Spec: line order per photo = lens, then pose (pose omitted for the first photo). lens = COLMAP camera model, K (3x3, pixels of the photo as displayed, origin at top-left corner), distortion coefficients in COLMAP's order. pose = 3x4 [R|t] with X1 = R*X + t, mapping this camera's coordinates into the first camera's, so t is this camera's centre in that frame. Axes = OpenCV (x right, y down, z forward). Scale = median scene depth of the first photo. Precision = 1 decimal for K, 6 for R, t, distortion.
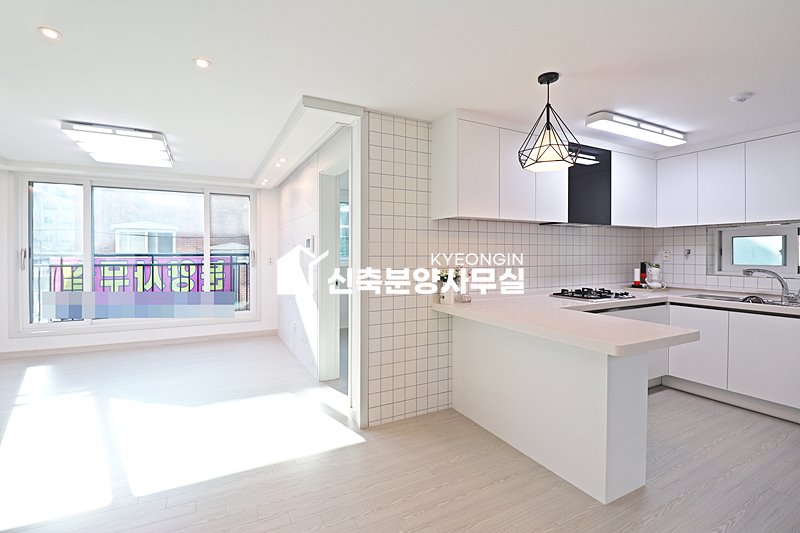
lens RADIAL K [[374.2, 0, 400.3], [0, 374.2, 259.7], [0, 0, 1]] dist [0.002291, -0.014251]
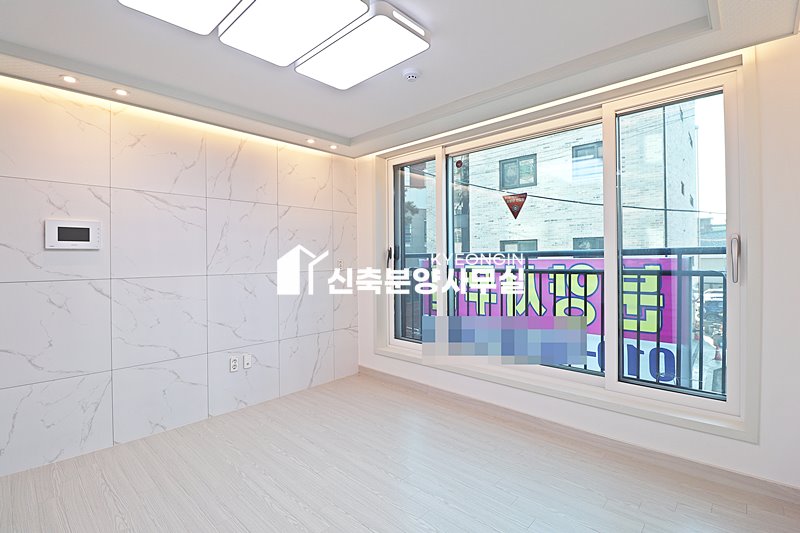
lens RADIAL K [[389.6, 0, 395.8], [0, 389.6, 256.9], [0, 0, 1]] dist [0.002115, -0.017104]
pose [[0.323195, -0.005476, -0.946317, -0.223879], [-0.003500, 0.999970, -0.006981, -0.004975], [0.946326, 0.005568, 0.323166, 0.861401]]
